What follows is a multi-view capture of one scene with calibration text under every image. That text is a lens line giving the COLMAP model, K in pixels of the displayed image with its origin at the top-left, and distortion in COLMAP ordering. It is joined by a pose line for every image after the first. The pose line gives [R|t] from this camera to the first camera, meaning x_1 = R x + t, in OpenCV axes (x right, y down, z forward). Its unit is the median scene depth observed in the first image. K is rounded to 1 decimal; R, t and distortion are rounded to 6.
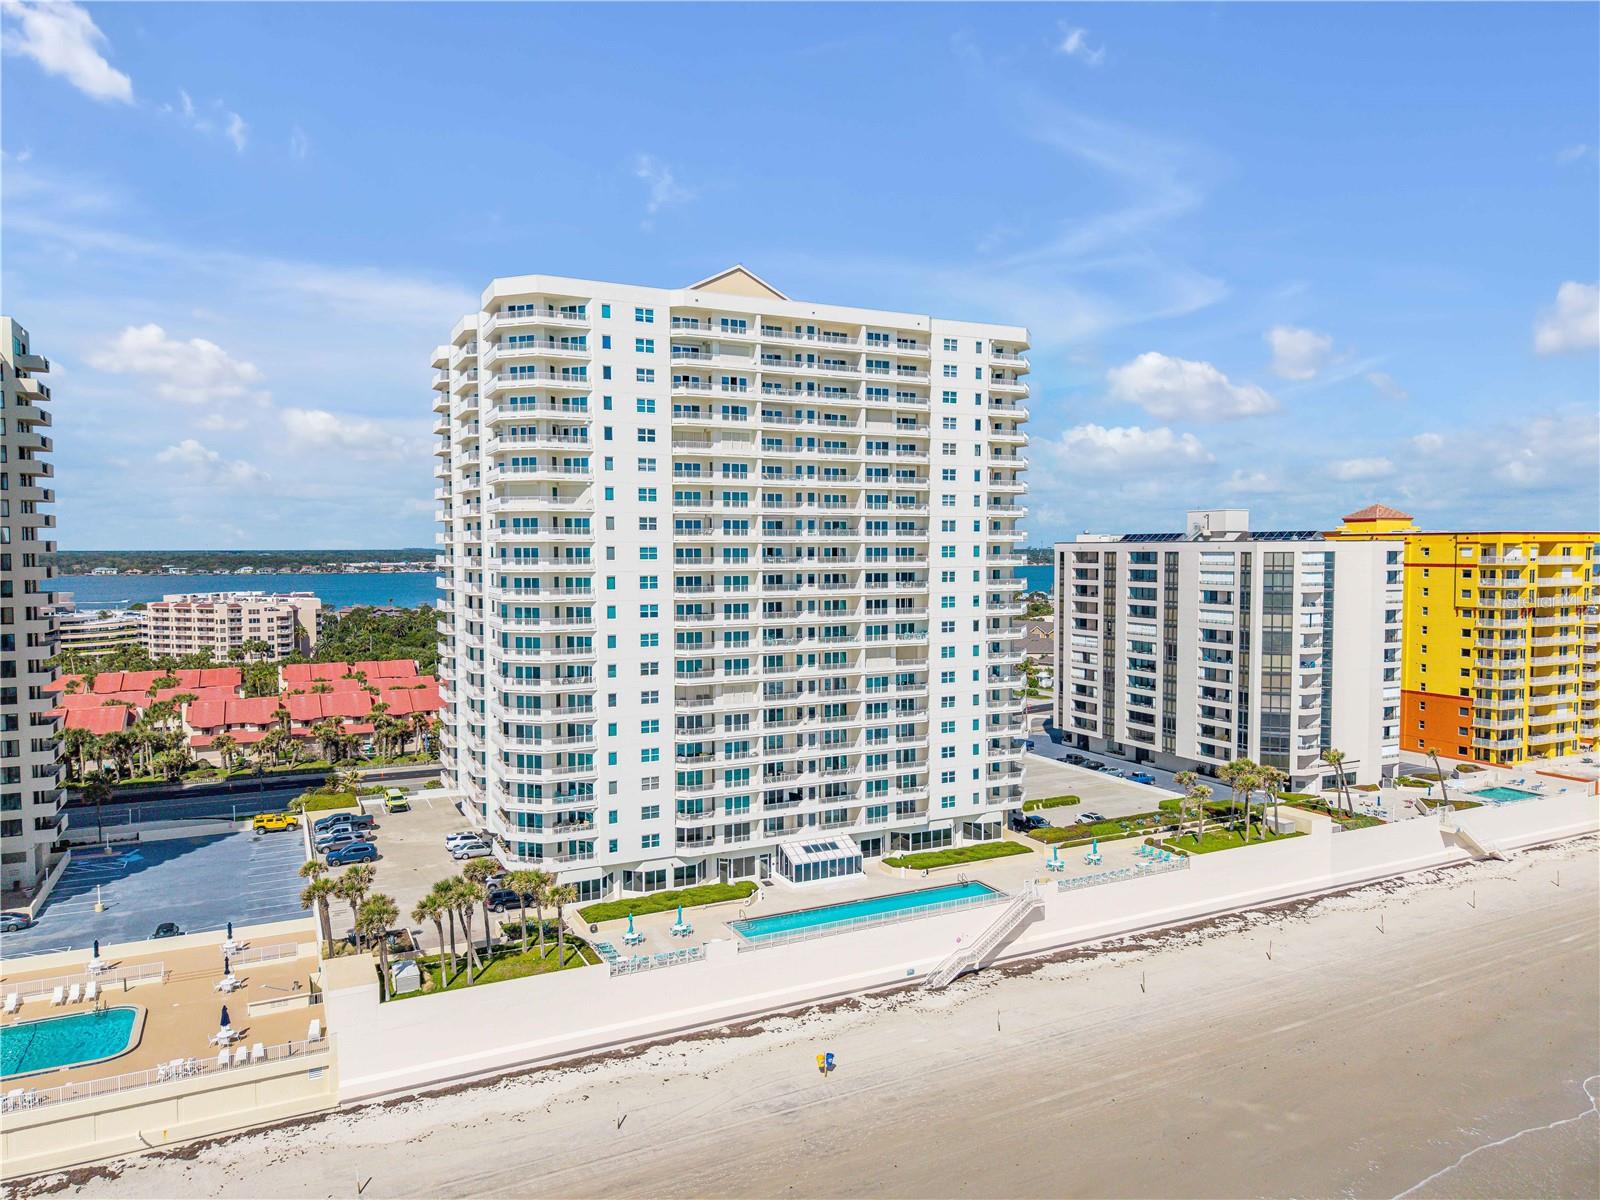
lens RADIAL K [[1071.4, 0, 797.9], [0, 1071.4, 609.6], [0, 0, 1]] dist [0.005708, -0.009382]
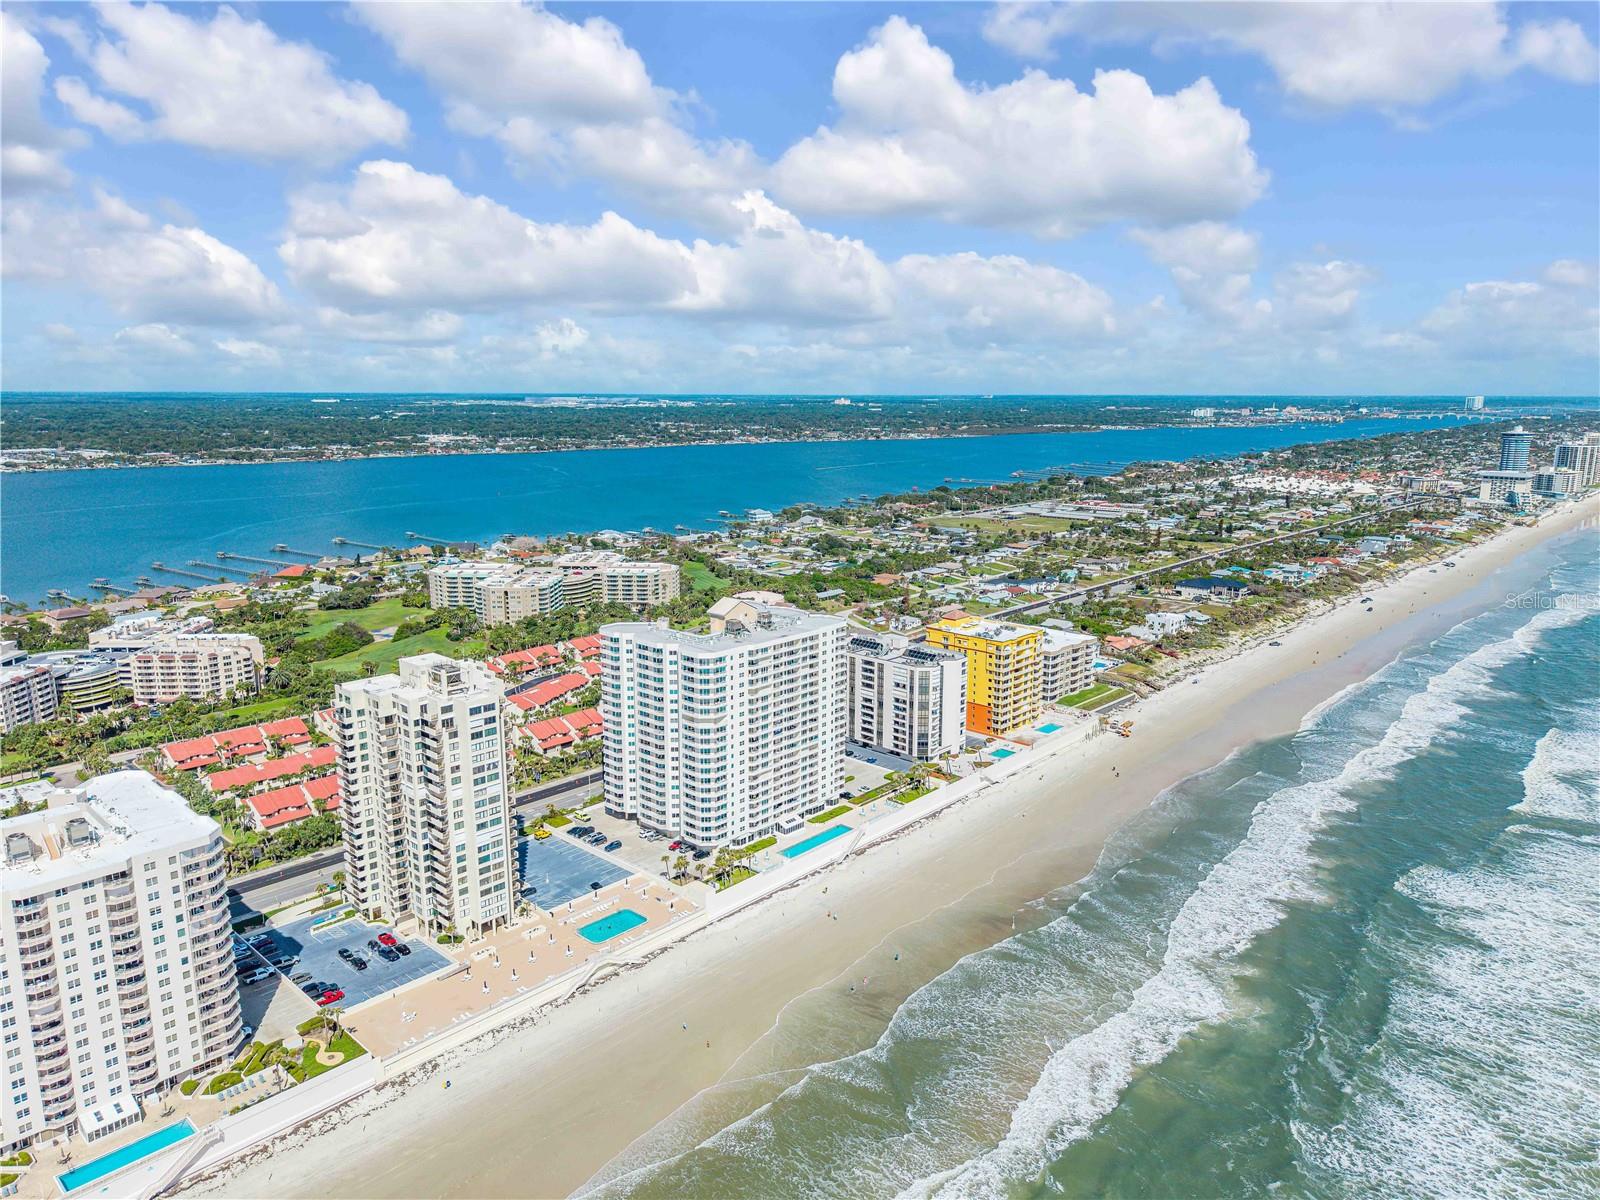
lens RADIAL K [[1071.4, 0, 802.6], [0, 1071.4, 588.4], [0, 0, 1]] dist [0.005708, -0.009382]
pose [[0.931681, -0.061126, 0.358097, -0.920237], [0.015555, 0.991551, 0.128785, -0.749426], [-0.362944, -0.114416, 0.924760, -1.562415]]
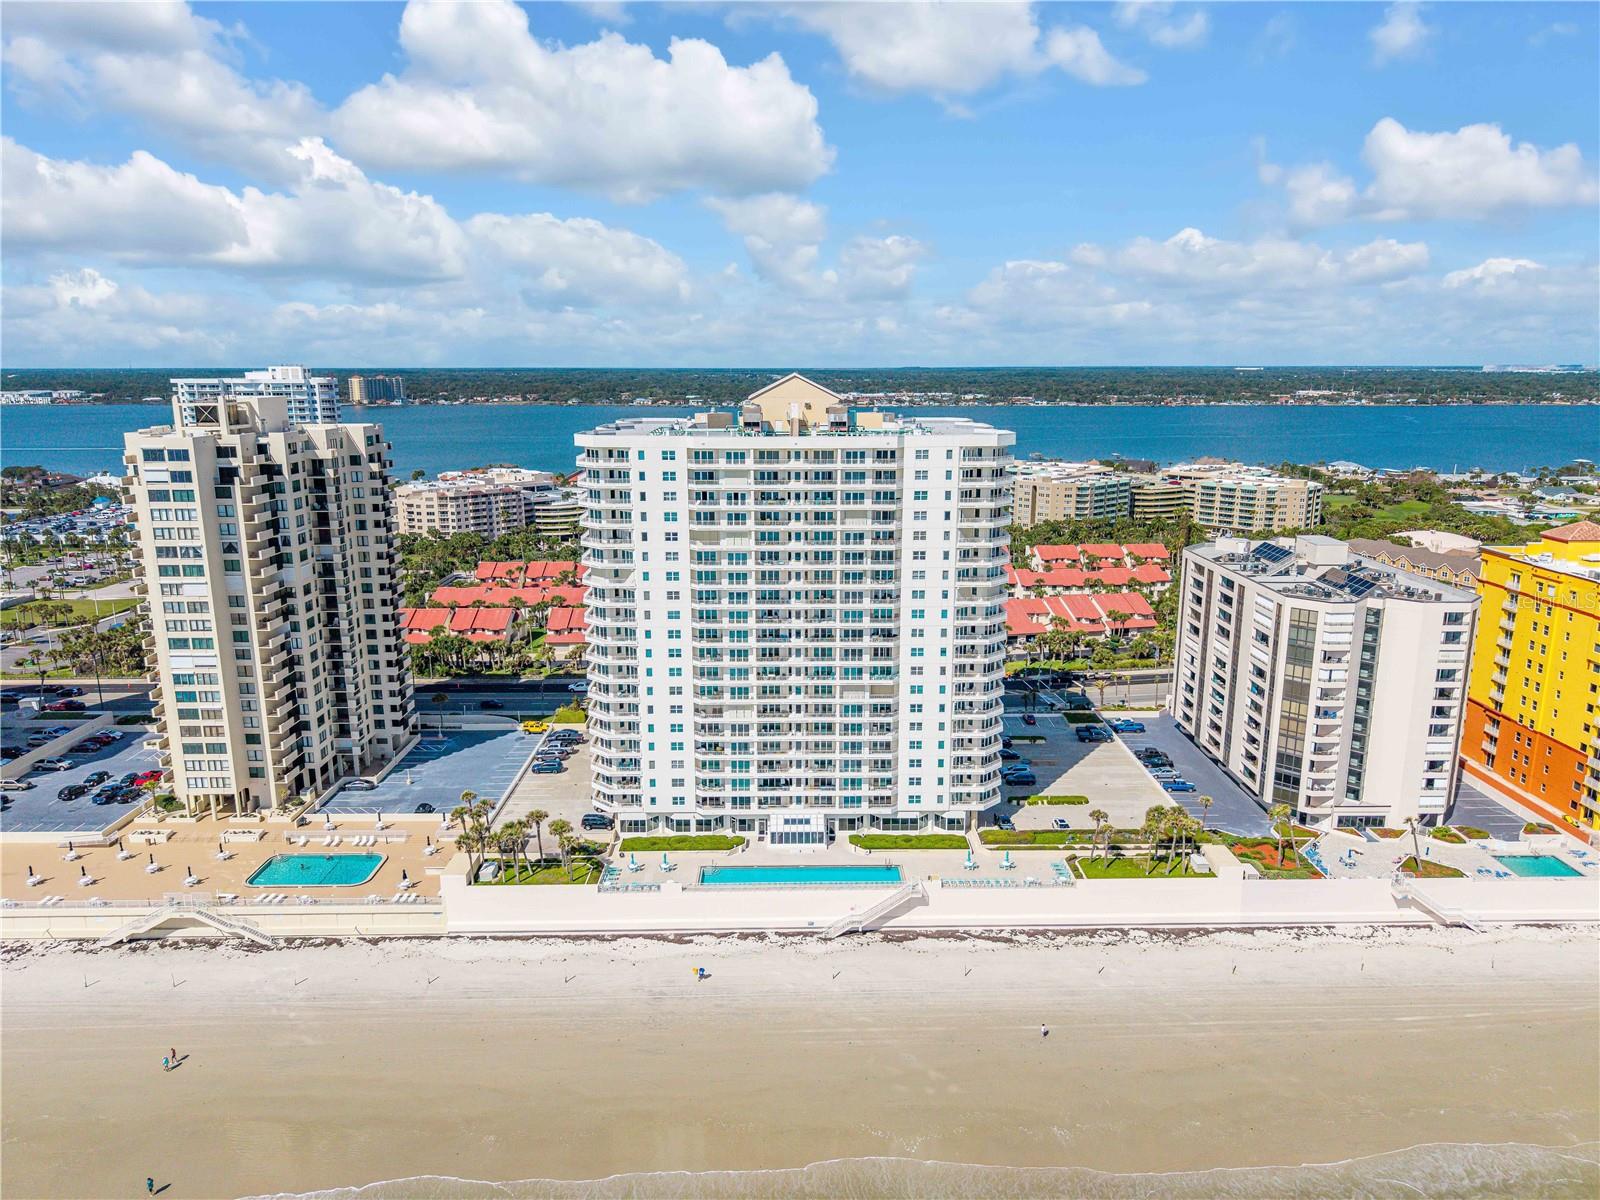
lens RADIAL K [[1071.4, 0, 797.6], [0, 1071.4, 604.2], [0, 0, 1]] dist [0.005708, -0.009382]
pose [[0.900718, 0.096429, -0.423567, 0.582084], [-0.025865, 0.985226, 0.169295, -0.294767], [0.433635, -0.141532, 0.889904, -0.213439]]
